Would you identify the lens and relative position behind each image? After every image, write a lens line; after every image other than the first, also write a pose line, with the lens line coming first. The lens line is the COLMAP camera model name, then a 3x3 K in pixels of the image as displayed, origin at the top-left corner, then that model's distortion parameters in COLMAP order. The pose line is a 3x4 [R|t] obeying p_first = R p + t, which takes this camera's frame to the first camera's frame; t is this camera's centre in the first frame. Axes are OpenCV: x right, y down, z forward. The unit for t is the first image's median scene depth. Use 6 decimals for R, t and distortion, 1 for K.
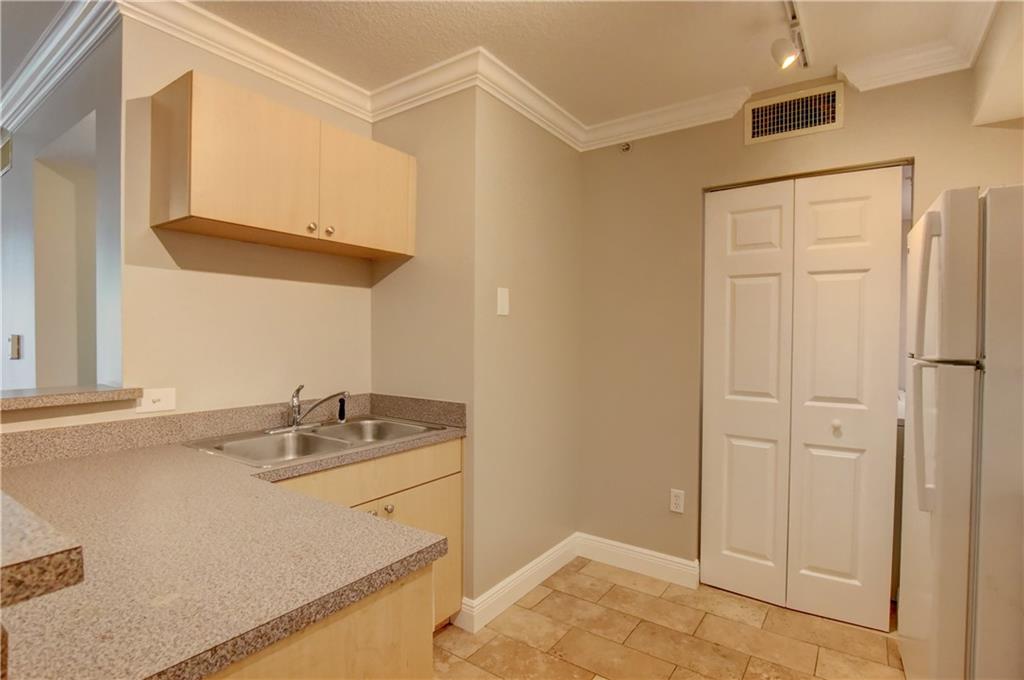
lens RADIAL K [[504.5, 0, 515.5], [0, 504.5, 346.5], [0, 0, 1]] dist [-0.027499, 0.003170]
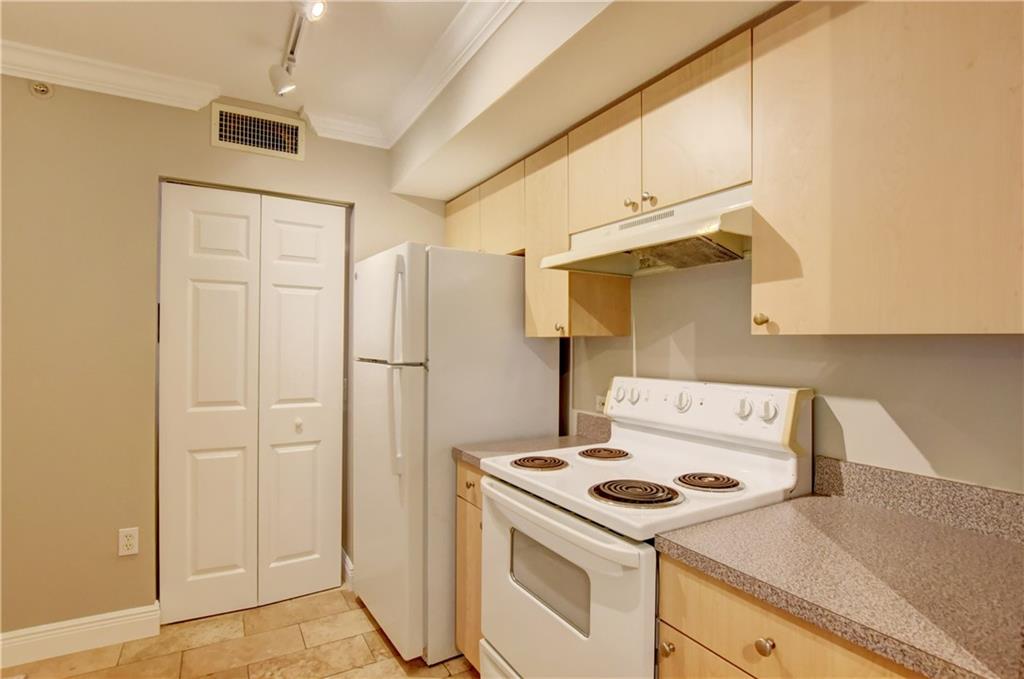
lens RADIAL K [[504.5, 0, 513.5], [0, 504.5, 347.9], [0, 0, 1]] dist [-0.027499, 0.003170]
pose [[0.416367, -0.009237, 0.909150, -0.181212], [0.012844, 0.999908, 0.004277, -0.010508], [-0.909106, 0.009896, 0.416448, 0.084317]]
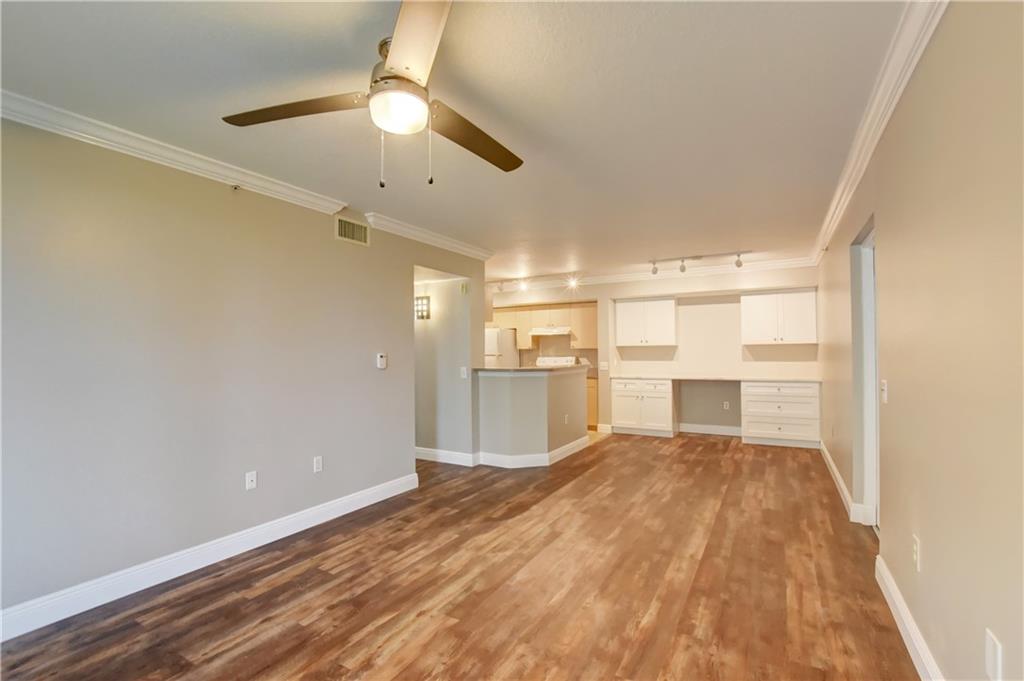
lens RADIAL K [[453.2, 0, 515.1], [0, 453.2, 345.1], [0, 0, 1]] dist [-0.030452, 0.002639]
pose [[-0.087215, 0.009422, 0.996145, -2.979761], [0.028218, 0.999577, -0.006984, -0.033290], [-0.995790, 0.027500, -0.087444, 0.801963]]
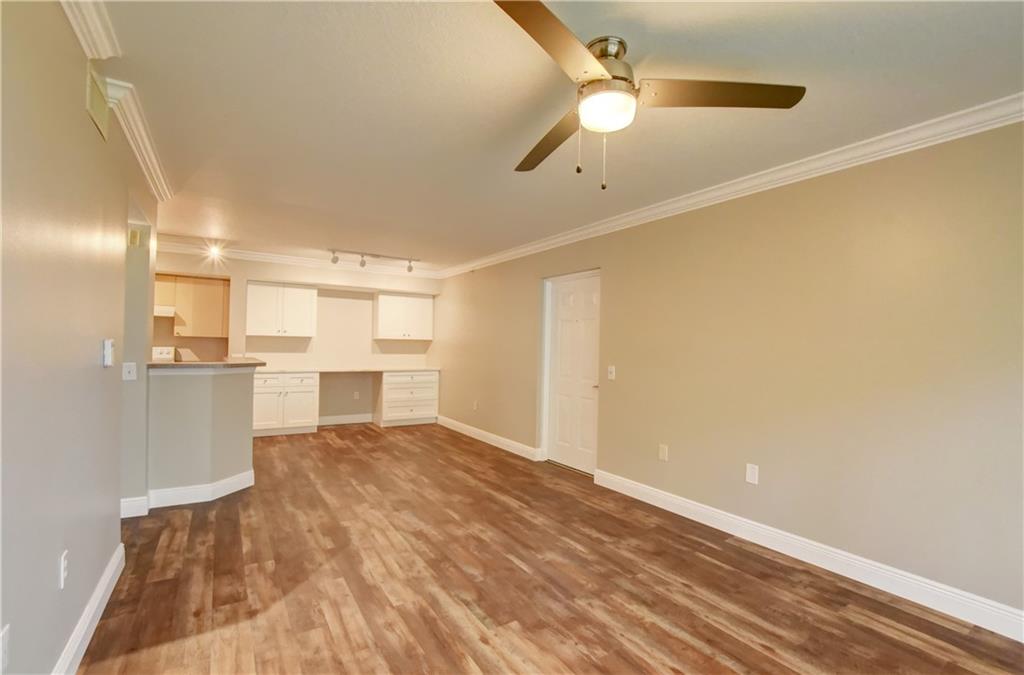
lens RADIAL K [[453.2, 0, 515.5], [0, 453.2, 342.7], [0, 0, 1]] dist [-0.030452, 0.002639]
pose [[-0.927126, -0.021602, 0.374127, -2.347084], [-0.017810, 0.999749, 0.013589, -0.049553], [-0.374326, 0.005936, -0.927278, 1.718034]]
